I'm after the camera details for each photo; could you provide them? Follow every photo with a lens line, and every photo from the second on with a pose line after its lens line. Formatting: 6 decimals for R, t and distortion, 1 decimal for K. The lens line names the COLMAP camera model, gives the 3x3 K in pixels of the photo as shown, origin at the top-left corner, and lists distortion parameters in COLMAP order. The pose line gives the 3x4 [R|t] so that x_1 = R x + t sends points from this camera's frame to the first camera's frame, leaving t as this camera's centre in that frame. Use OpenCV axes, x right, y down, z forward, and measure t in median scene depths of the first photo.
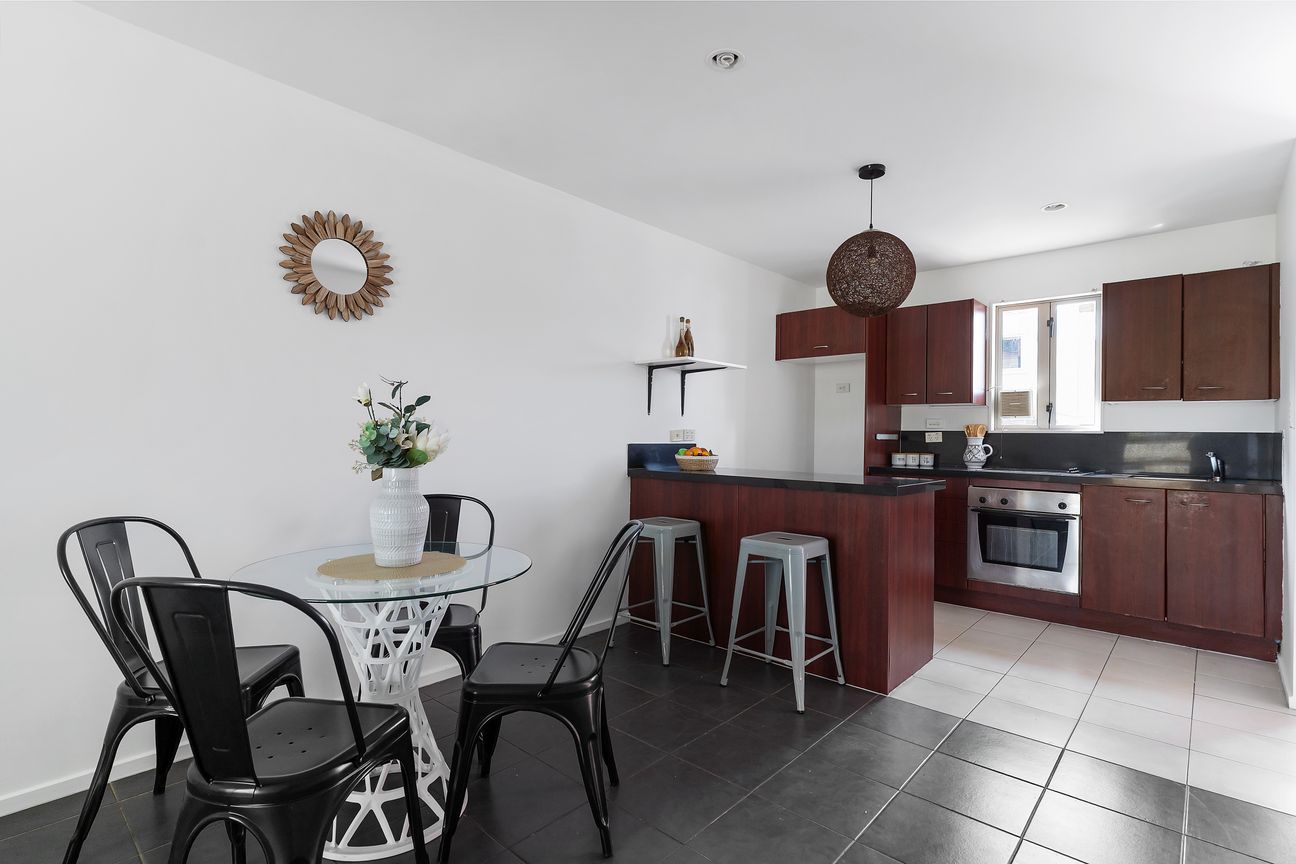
lens RADIAL K [[623.0, 0, 645.5], [0, 623.0, 431.6], [0, 0, 1]] dist [-0.001134, -0.000933]
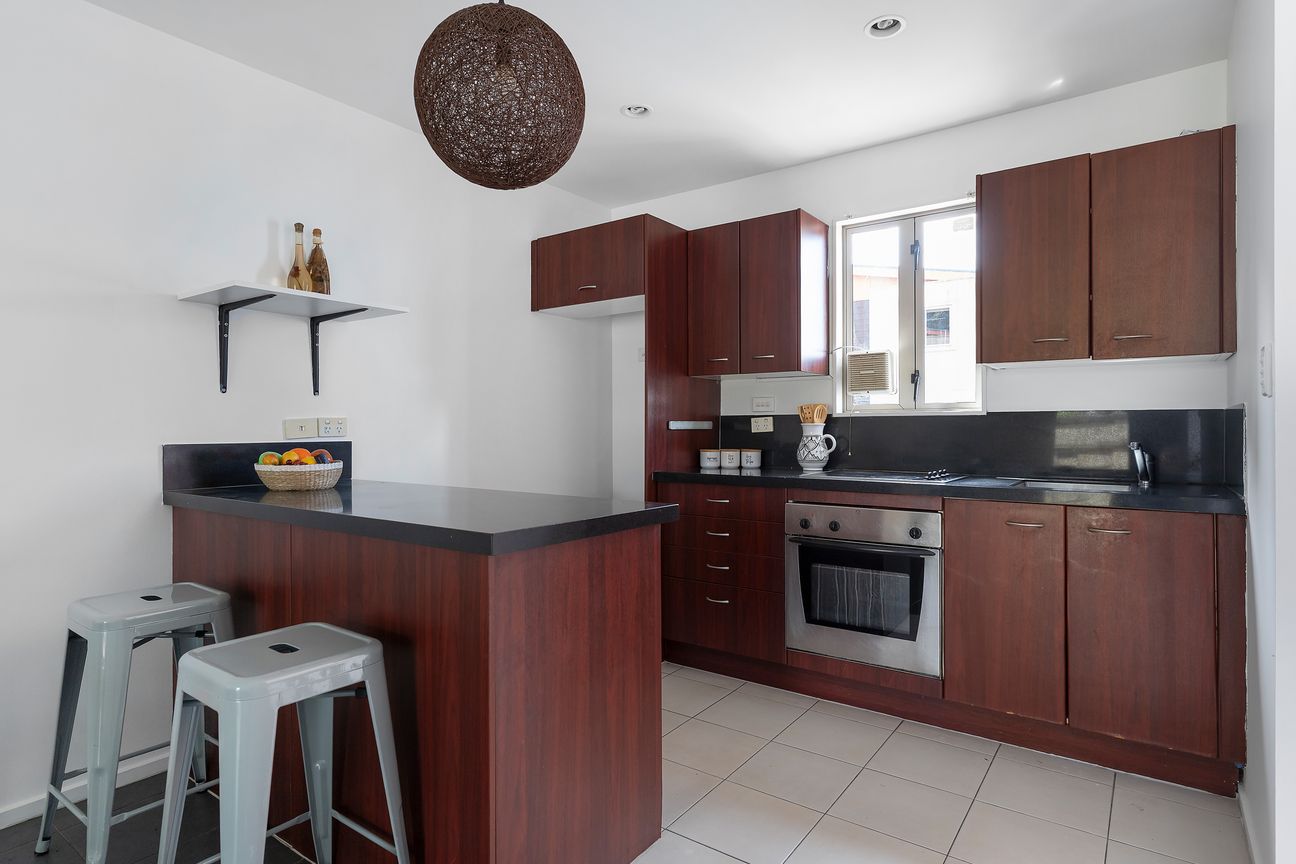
lens RADIAL K [[701.7, 0, 649.0], [0, 701.7, 428.4], [0, 0, 1]] dist [-0.003946, 0.003033]
pose [[0.992868, -0.016298, 0.118097, 0.311886], [0.015281, 0.999838, 0.009511, 0.005153], [-0.118233, -0.007638, 0.992956, 0.327479]]
